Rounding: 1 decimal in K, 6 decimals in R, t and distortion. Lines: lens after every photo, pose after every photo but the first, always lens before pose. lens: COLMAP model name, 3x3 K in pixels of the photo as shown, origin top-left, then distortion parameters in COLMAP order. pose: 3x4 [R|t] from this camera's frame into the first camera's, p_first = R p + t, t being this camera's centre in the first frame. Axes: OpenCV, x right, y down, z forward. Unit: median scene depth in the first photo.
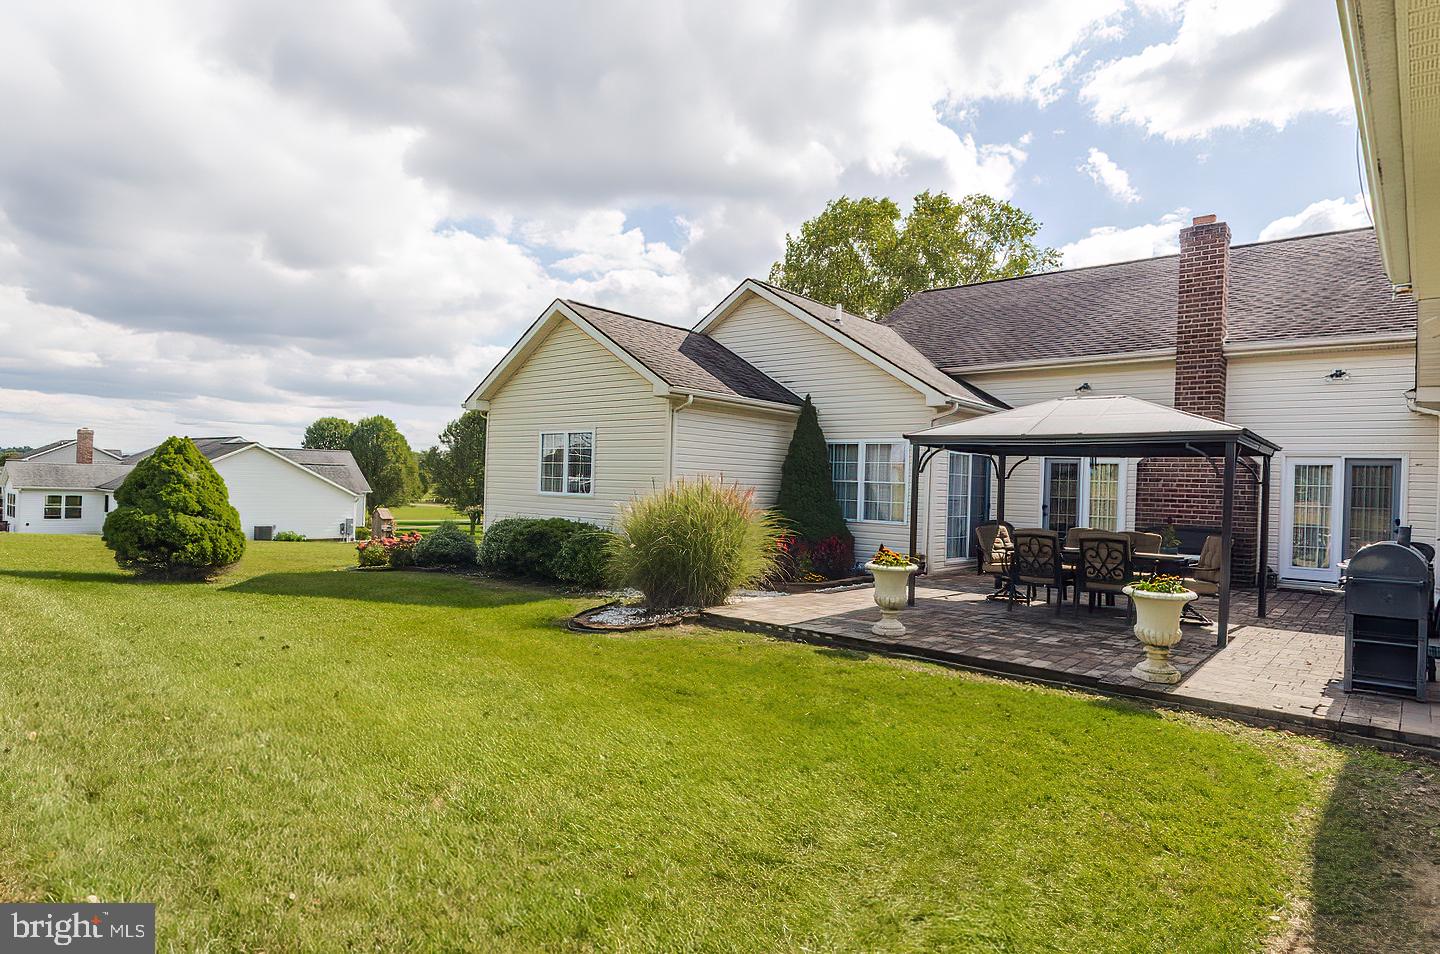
lens RADIAL K [[816.5, 0, 722.1], [0, 816.5, 481.1], [0, 0, 1]] dist [-0.018946, -0.000449]
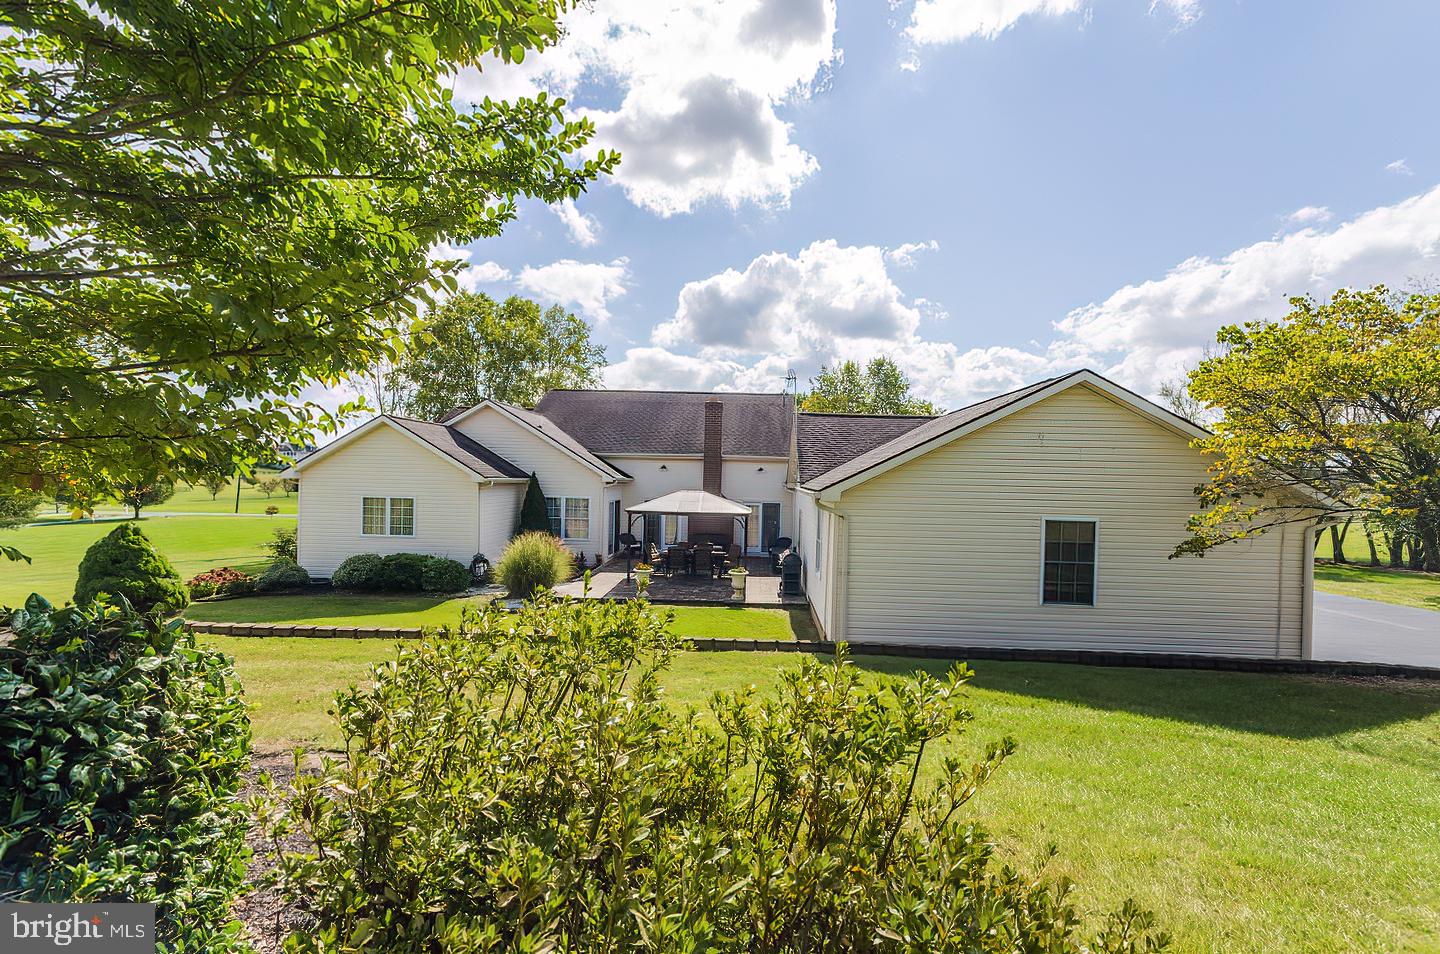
lens RADIAL K [[605.7, 0, 720.5], [0, 605.7, 480.1], [0, 0, 1]] dist [0.000860, -0.000242]
pose [[0.806947, -0.018553, 0.590332, -0.450244], [0.010295, 0.999796, 0.017350, -0.132693], [-0.590534, -0.007923, 0.806974, -0.443422]]
